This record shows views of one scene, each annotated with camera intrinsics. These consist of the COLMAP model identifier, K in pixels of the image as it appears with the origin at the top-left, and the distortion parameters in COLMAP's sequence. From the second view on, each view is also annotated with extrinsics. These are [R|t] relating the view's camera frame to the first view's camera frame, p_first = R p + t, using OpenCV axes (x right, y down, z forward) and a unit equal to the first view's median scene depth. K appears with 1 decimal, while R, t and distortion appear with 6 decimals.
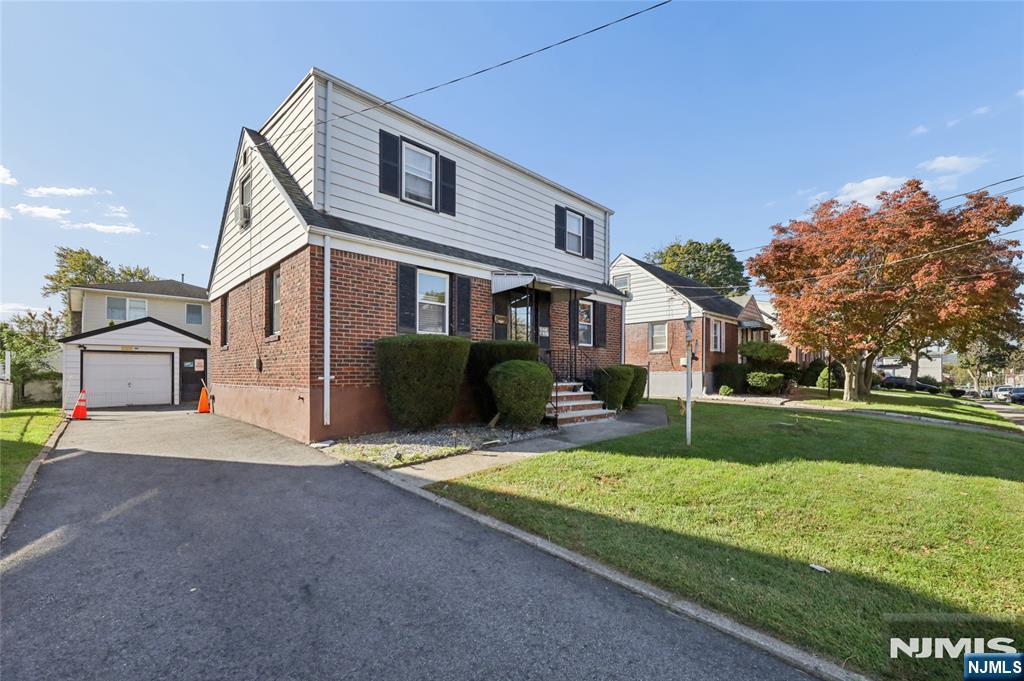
lens RADIAL K [[430.6, 0, 511.7], [0, 430.6, 378.2], [0, 0, 1]] dist [0.000308, -0.000016]
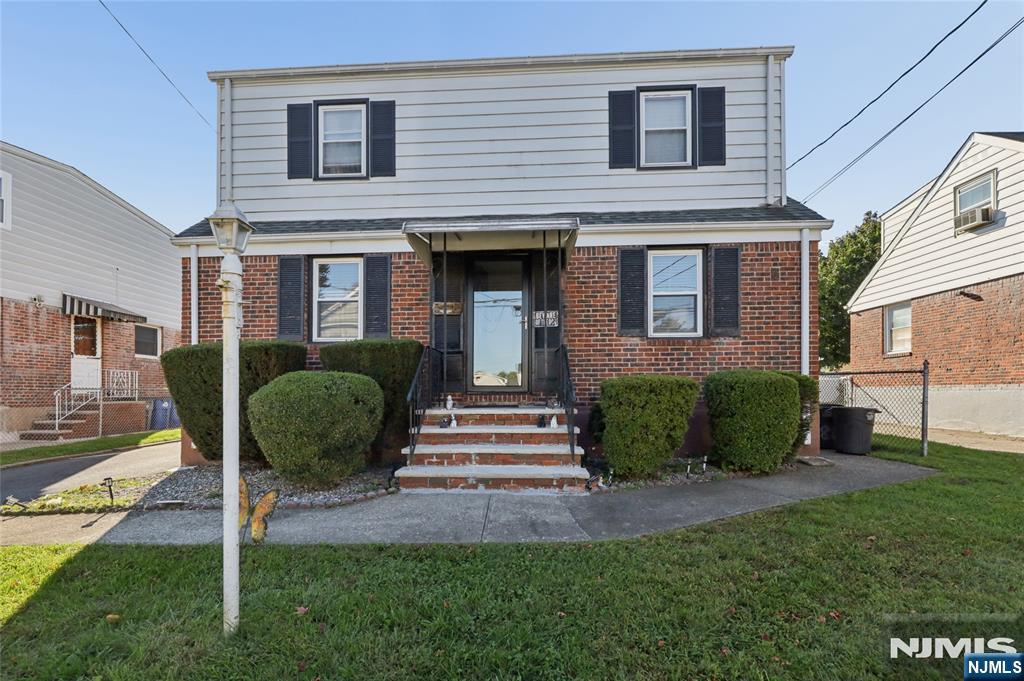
lens RADIAL K [[489.7, 0, 509.6], [0, 489.7, 389.1], [0, 0, 1]] dist [-0.001134, -0.000082]
pose [[0.681154, -0.012069, -0.732041, 0.443208], [0.003926, 0.999910, -0.012832, -0.005564], [0.732130, 0.005867, 0.681140, 0.435284]]
